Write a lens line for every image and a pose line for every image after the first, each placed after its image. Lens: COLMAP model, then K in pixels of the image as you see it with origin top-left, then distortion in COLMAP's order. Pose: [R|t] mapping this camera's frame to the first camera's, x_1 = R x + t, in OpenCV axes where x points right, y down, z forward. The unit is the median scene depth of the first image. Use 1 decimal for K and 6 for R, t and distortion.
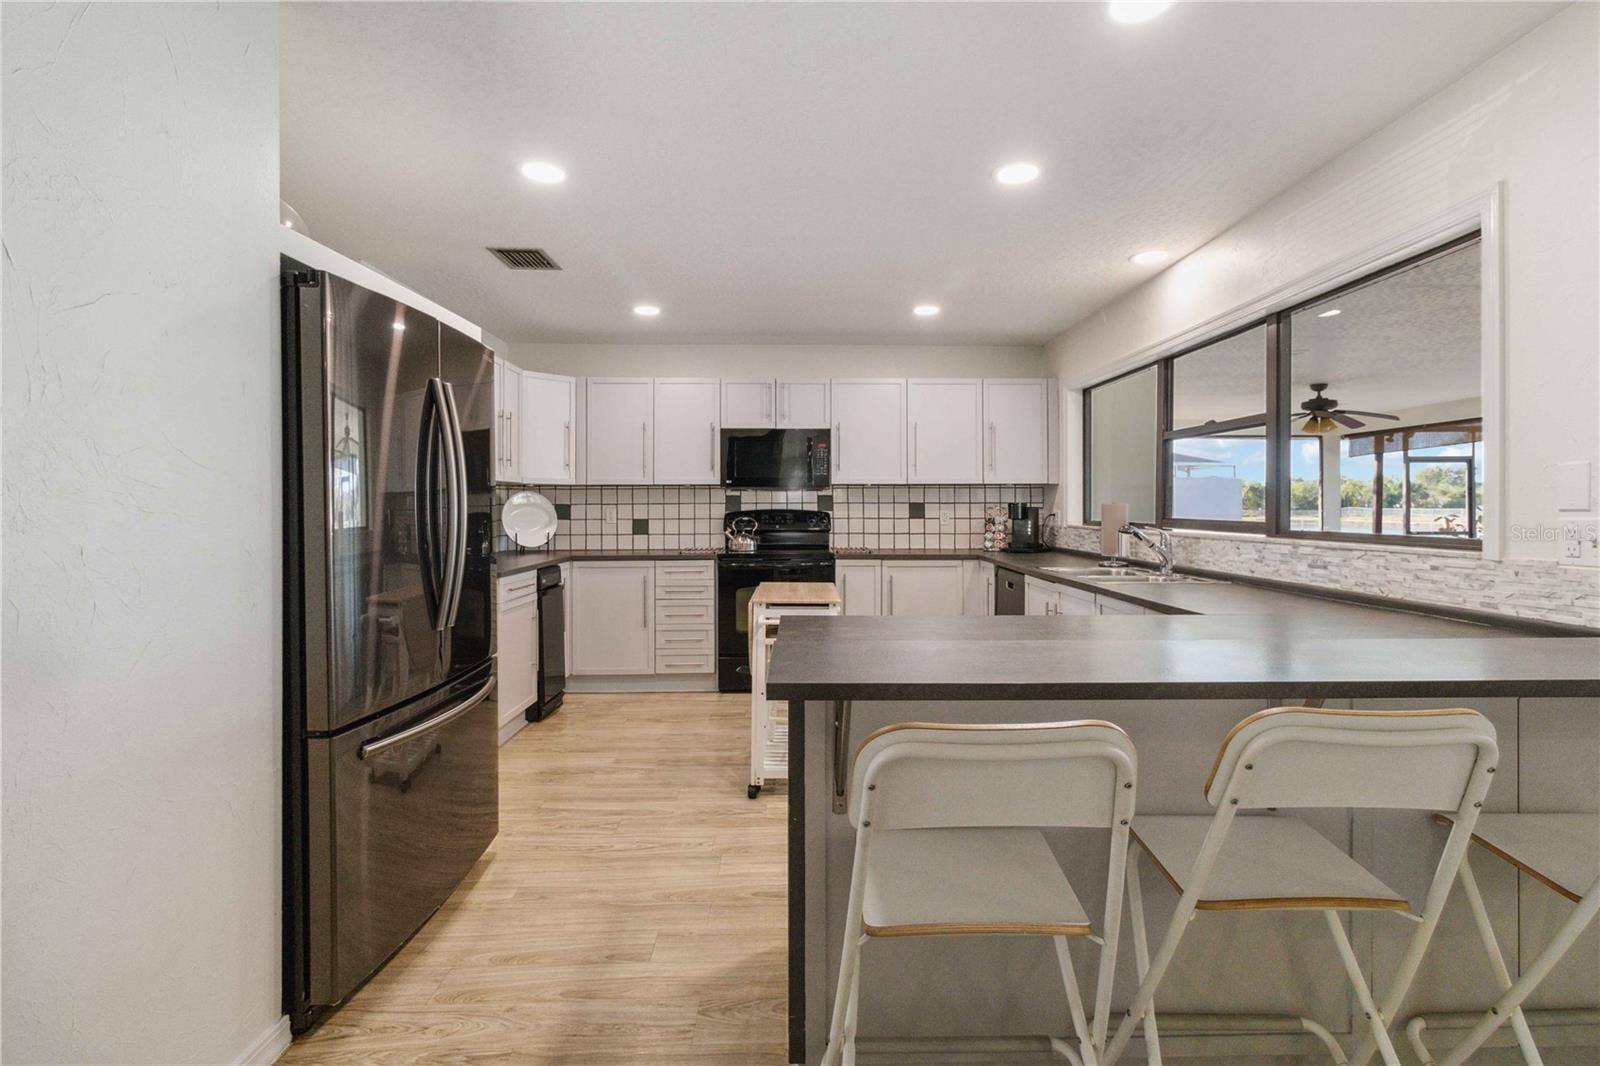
lens RADIAL K [[746.3, 0, 810.9], [0, 746.3, 507.3], [0, 0, 1]] dist [0.001315, 0.000495]
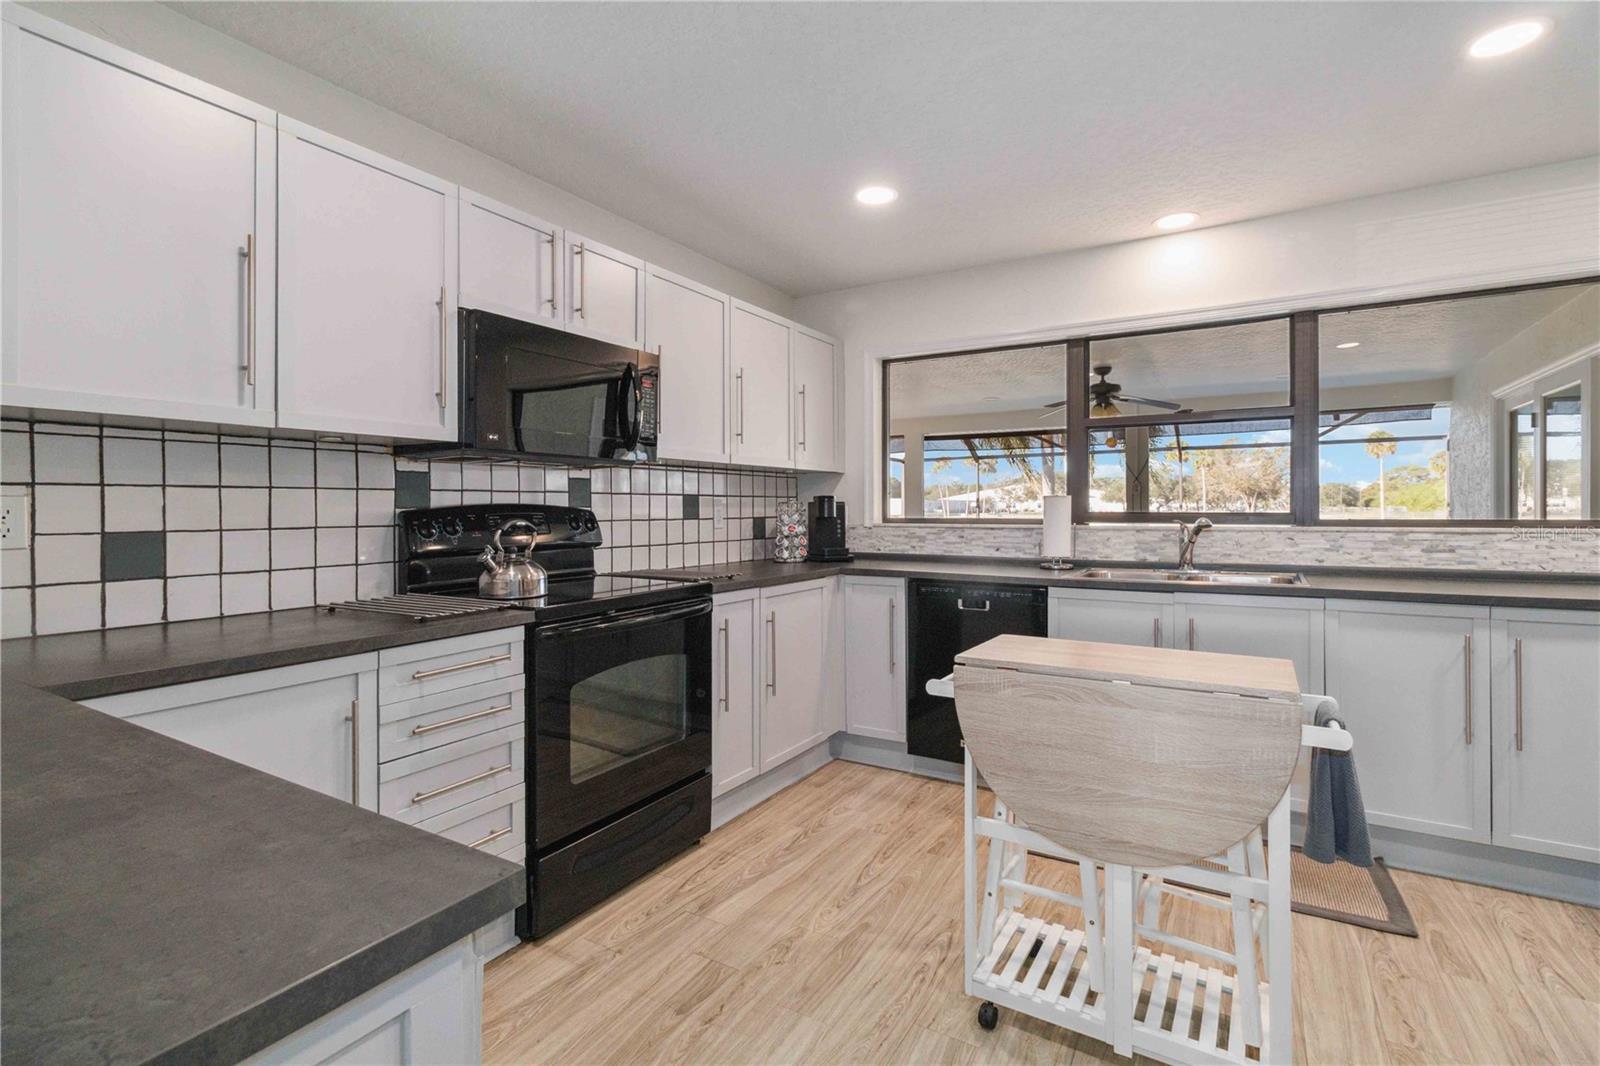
lens RADIAL K [[746.3, 0, 810.9], [0, 746.3, 507.3], [0, 0, 1]] dist [0.001315, 0.000495]
pose [[0.524446, 0.000595, 0.851444, -0.371253], [0.004607, 0.999983, -0.003536, 0.007934], [-0.851431, 0.005777, 0.524434, 0.614547]]
